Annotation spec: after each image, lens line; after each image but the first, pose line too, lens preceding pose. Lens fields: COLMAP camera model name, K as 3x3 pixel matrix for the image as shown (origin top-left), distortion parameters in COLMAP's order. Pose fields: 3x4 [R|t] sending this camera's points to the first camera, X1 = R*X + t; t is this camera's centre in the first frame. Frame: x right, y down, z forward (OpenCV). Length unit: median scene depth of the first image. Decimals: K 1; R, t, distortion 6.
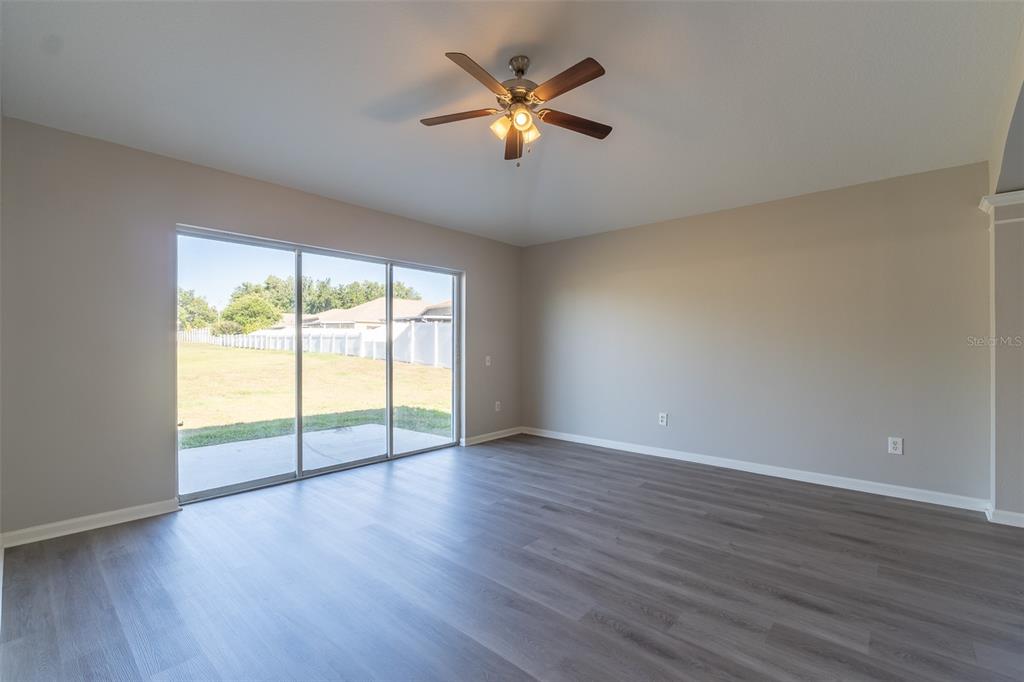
lens RADIAL K [[457.2, 0, 513.7], [0, 457.2, 337.4], [0, 0, 1]] dist [0.014683, -0.001976]
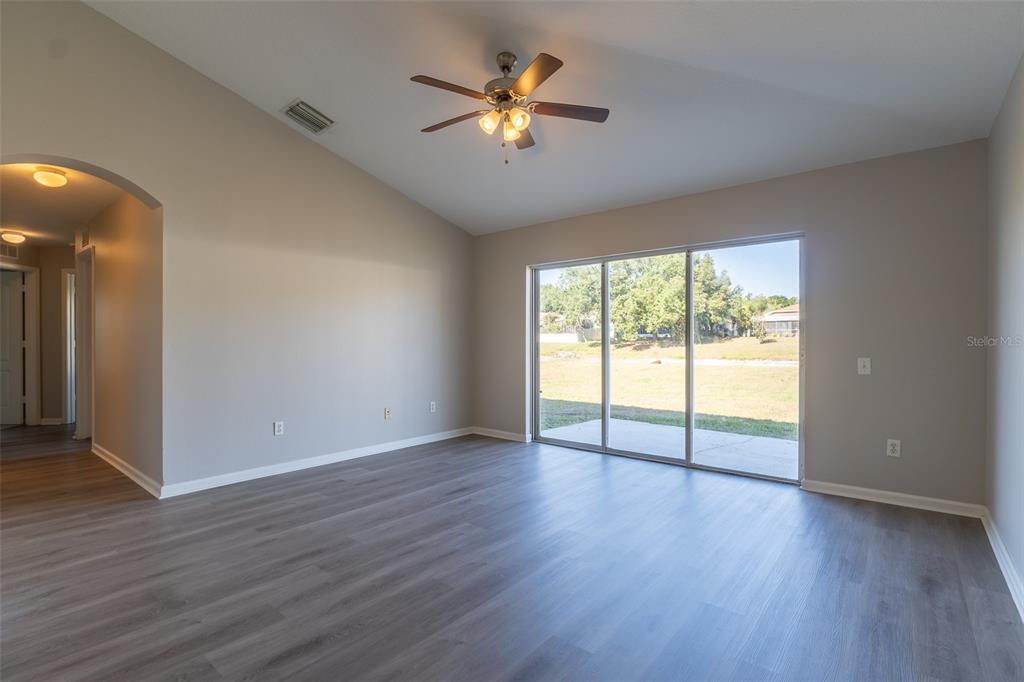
lens RADIAL K [[475.1, 0, 508.4], [0, 475.1, 345.0], [0, 0, 1]] dist [-0.007621, 0.001106]
pose [[0.010420, 0.002228, -0.999943, 1.205690], [0.012434, 0.999920, 0.002358, 0.023272], [0.999868, -0.012458, 0.010392, 1.118816]]
